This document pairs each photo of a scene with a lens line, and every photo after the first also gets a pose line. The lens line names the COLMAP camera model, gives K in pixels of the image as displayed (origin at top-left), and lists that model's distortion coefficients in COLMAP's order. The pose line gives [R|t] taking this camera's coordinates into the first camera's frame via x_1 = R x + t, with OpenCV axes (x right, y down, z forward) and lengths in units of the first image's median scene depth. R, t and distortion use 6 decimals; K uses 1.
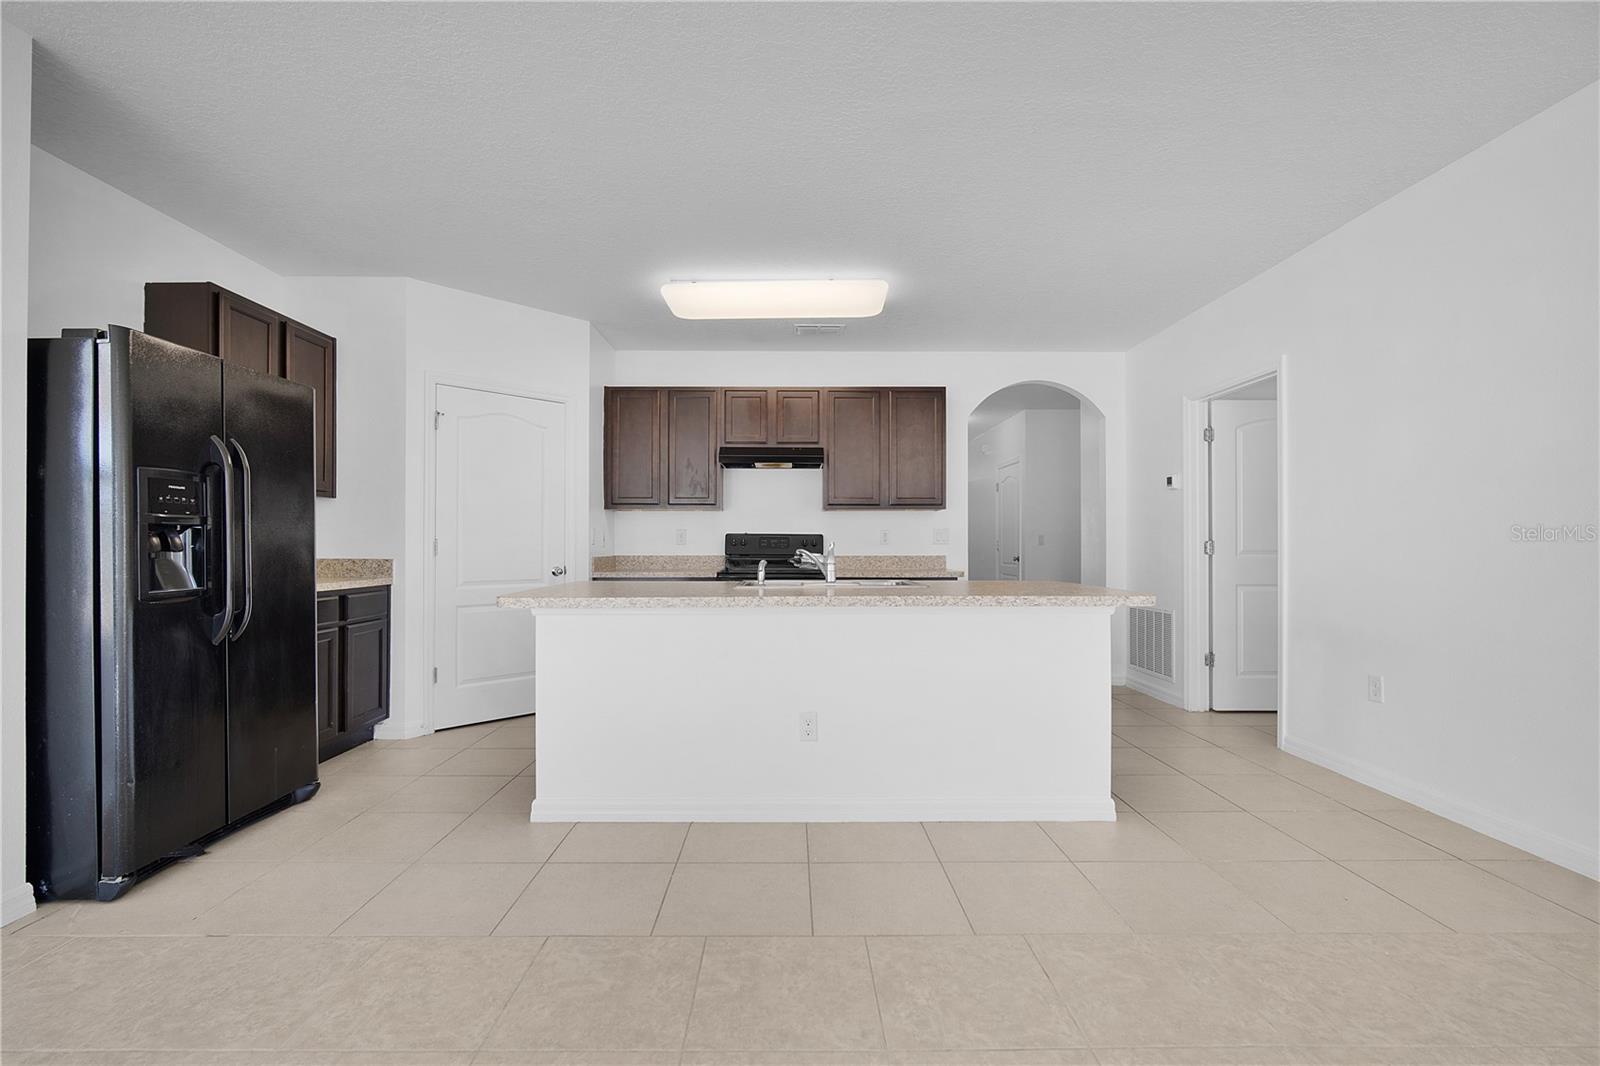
lens RADIAL K [[694.7, 0, 784.6], [0, 694.7, 533.4], [0, 0, 1]] dist [-0.000149, -0.000016]
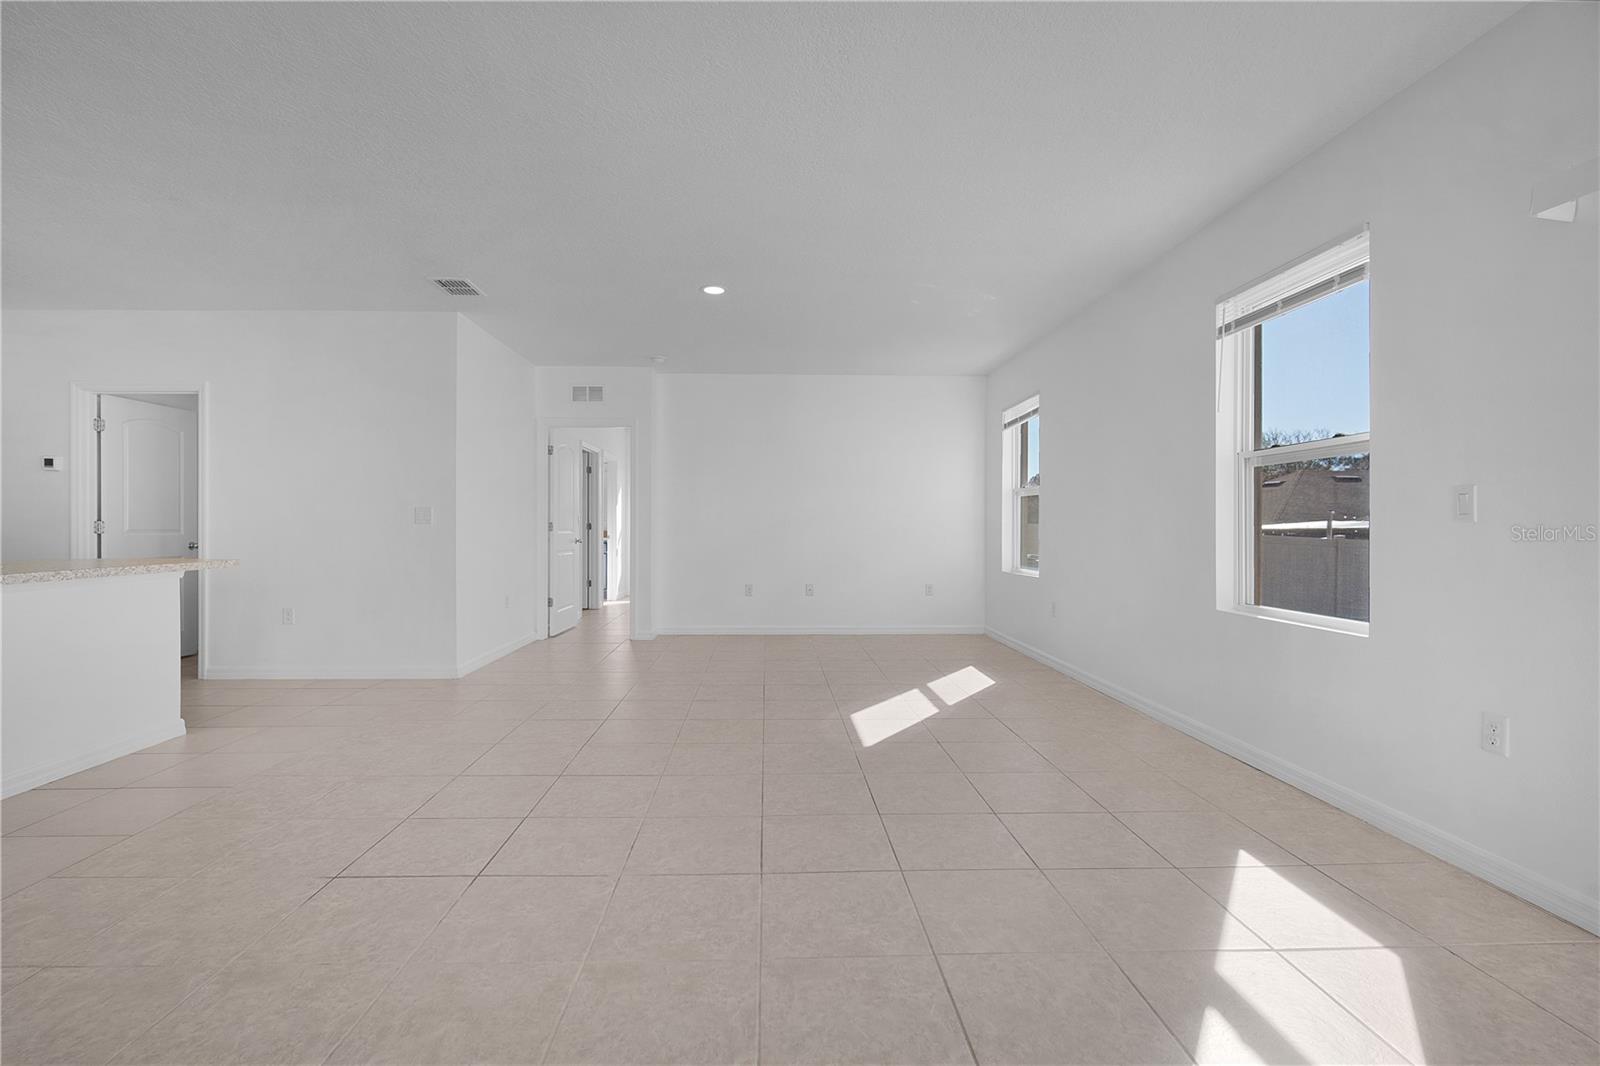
lens RADIAL K [[694.7, 0, 784.6], [0, 694.7, 533.4], [0, 0, 1]] dist [-0.000149, -0.000016]
pose [[-0.029084, -0.009679, 0.999530, -0.868773], [-0.017228, 0.999809, 0.009181, 0.001609], [-0.999429, -0.016953, -0.029245, -0.090843]]
